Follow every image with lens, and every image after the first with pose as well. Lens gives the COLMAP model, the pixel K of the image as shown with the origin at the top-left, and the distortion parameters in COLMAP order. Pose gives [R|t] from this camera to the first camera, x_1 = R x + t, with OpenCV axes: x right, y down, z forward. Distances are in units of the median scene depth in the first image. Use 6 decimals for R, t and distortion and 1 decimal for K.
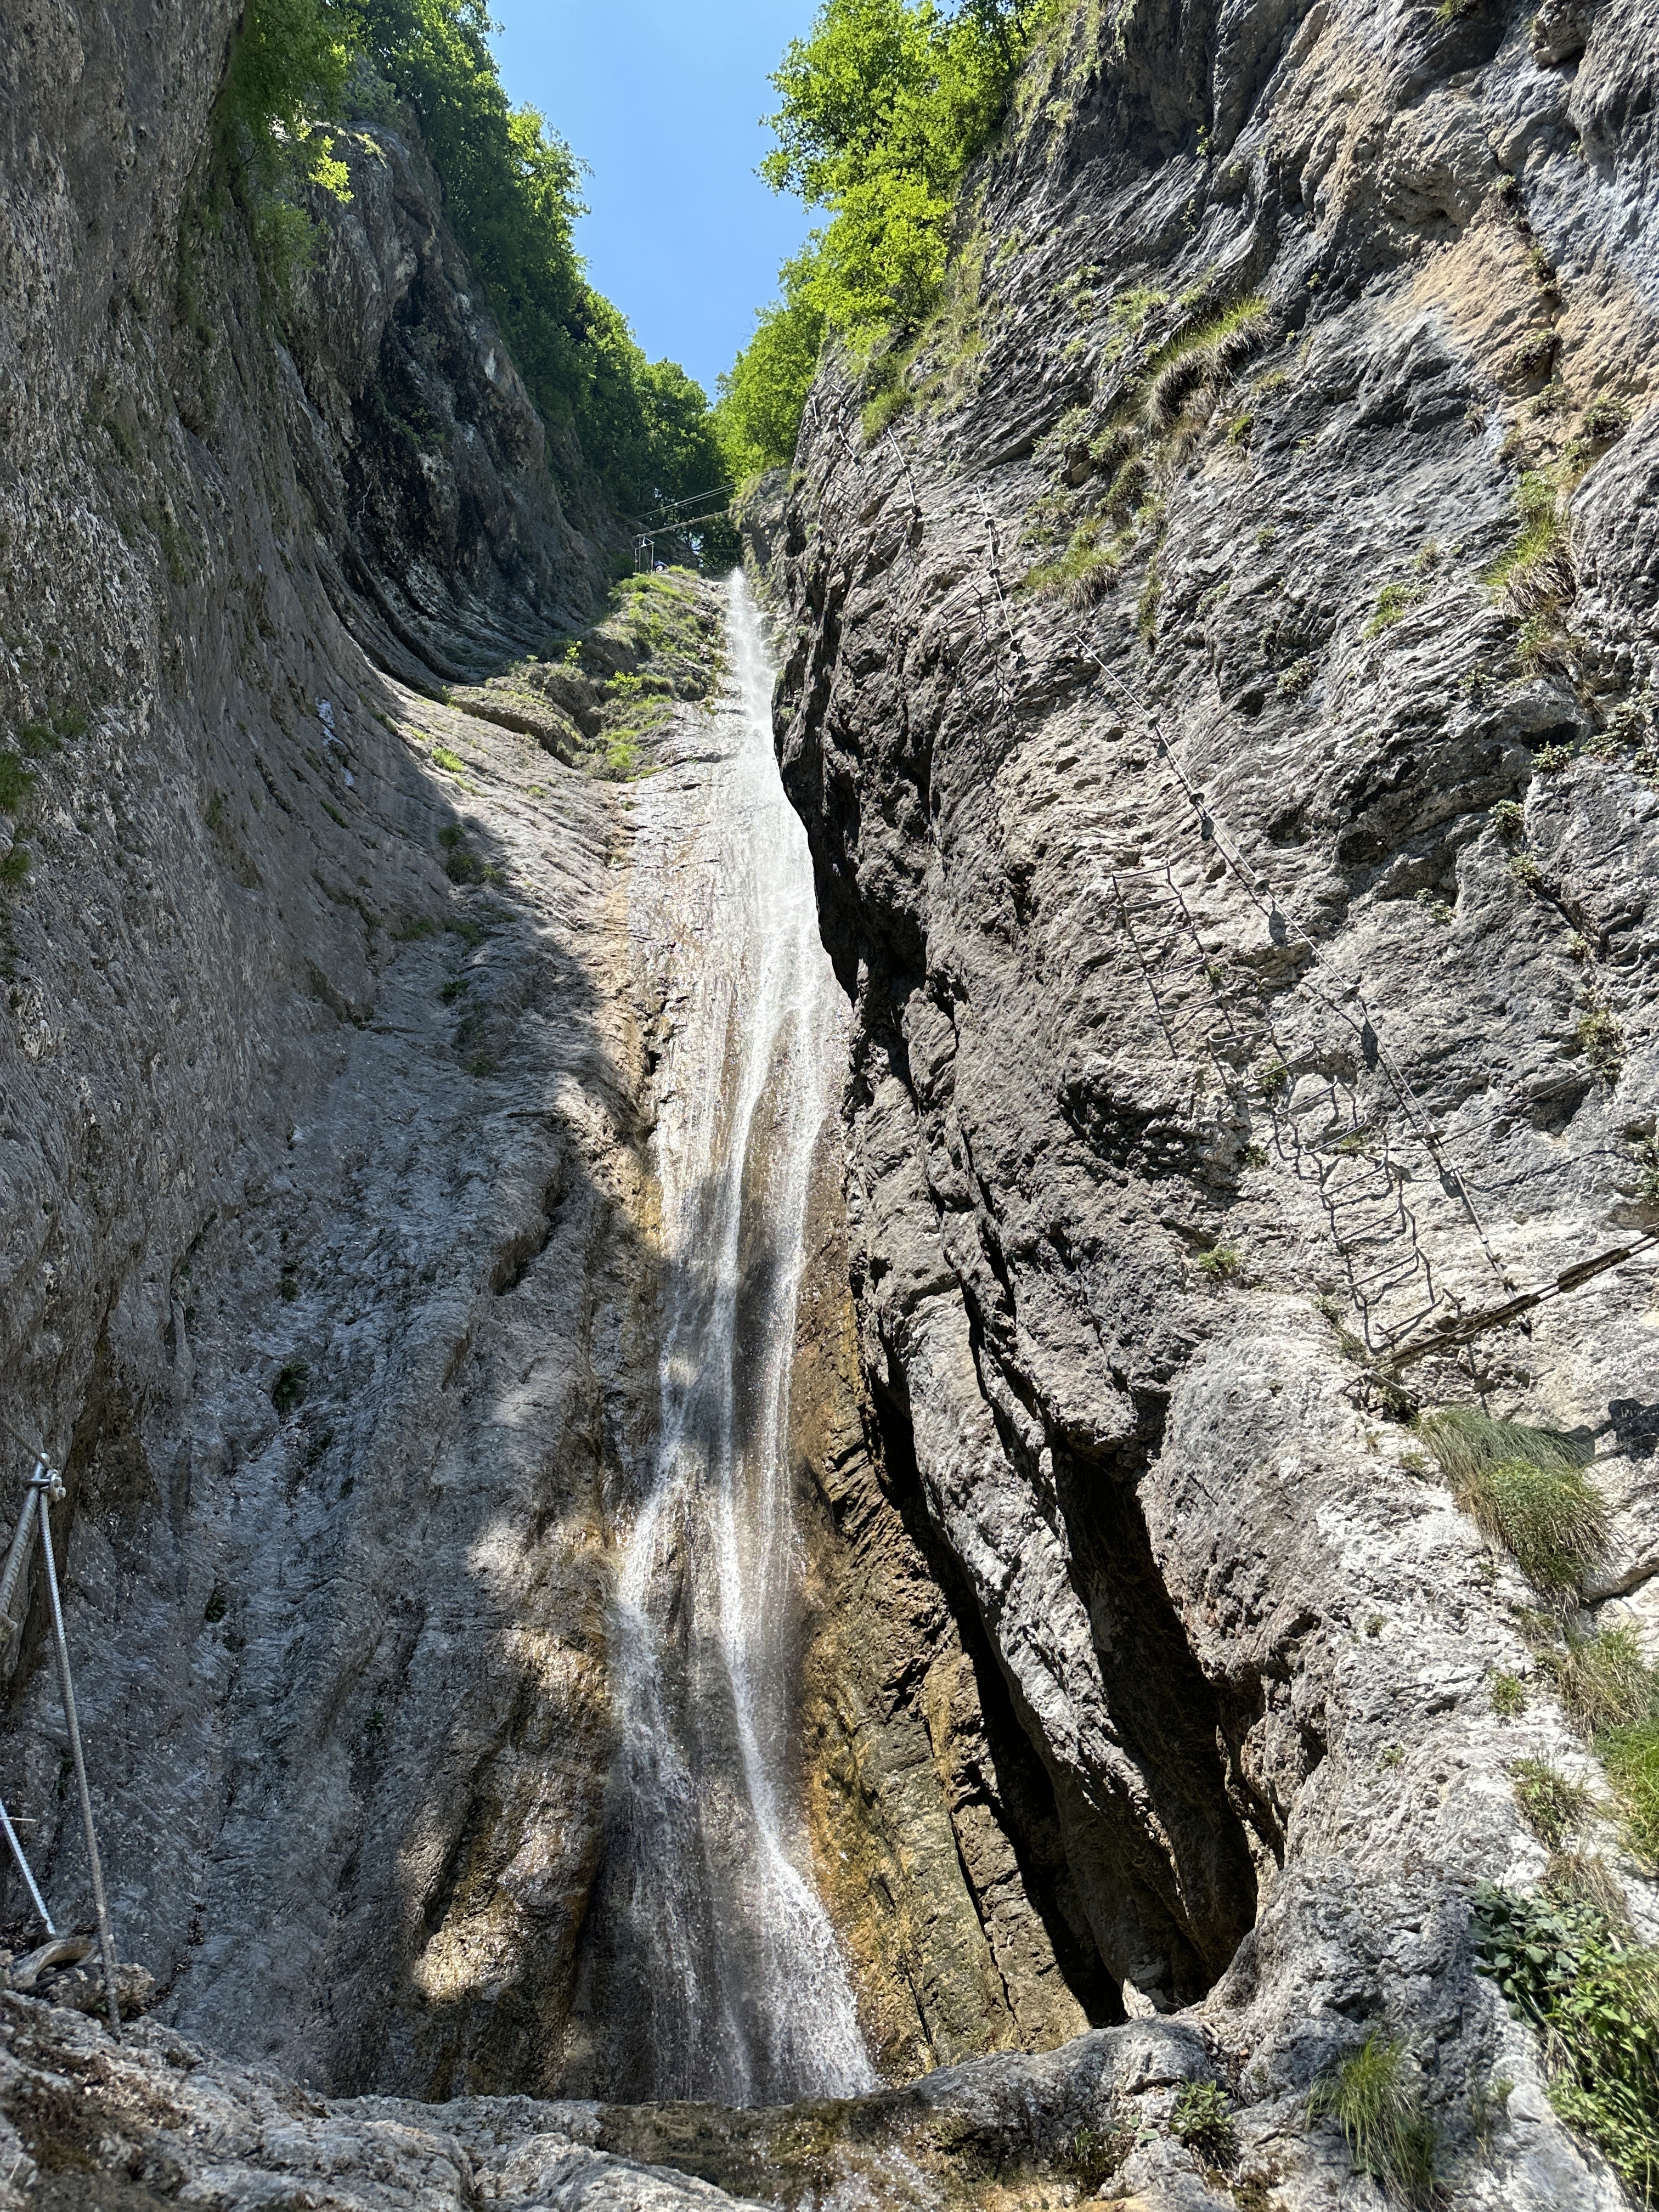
lens RADIAL K [[1542.8, 0, 884.7], [0, 1542.8, 1127.2], [0, 0, 1]] dist [0.093940, -0.145352]
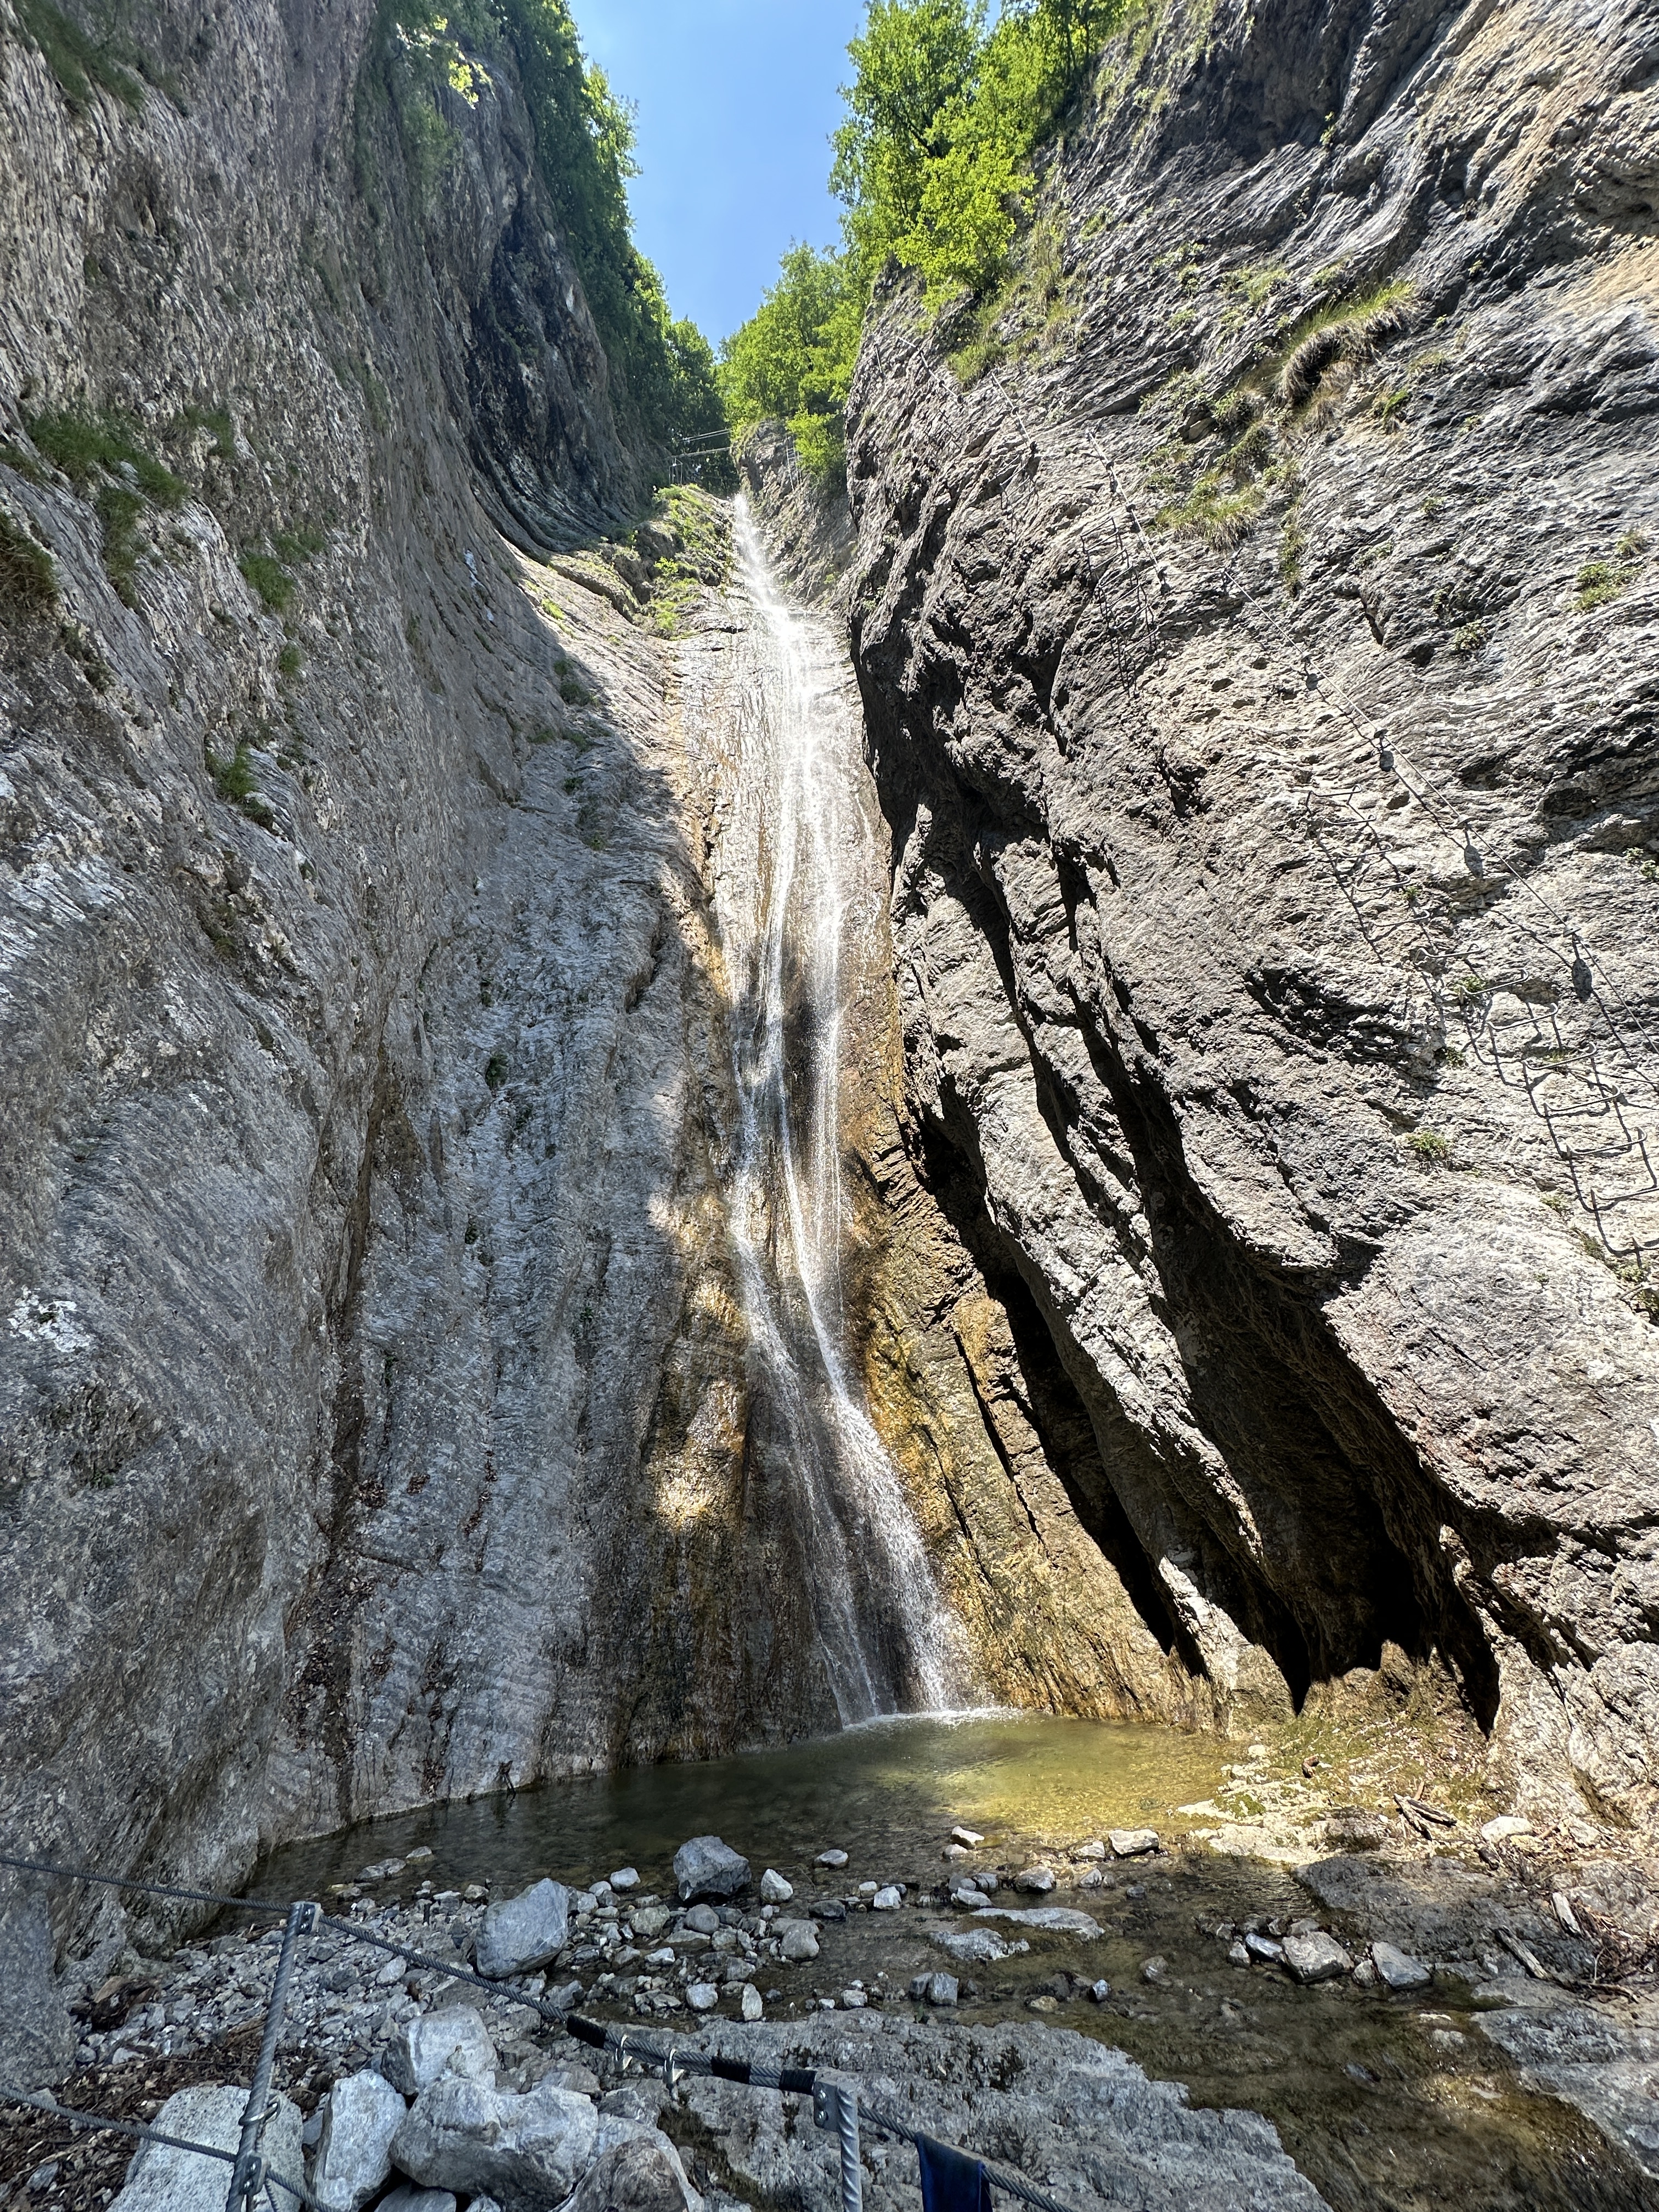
lens RADIAL K [[887.0, 0, 876.3], [0, 887.0, 1112.7], [0, 0, 1]] dist [-0.002428, -0.000081]
pose [[0.989615, 0.065706, 0.127846, -0.194915], [-0.095159, 0.966077, 0.240082, -0.040976], [-0.107734, -0.249755, 0.962297, 0.228650]]
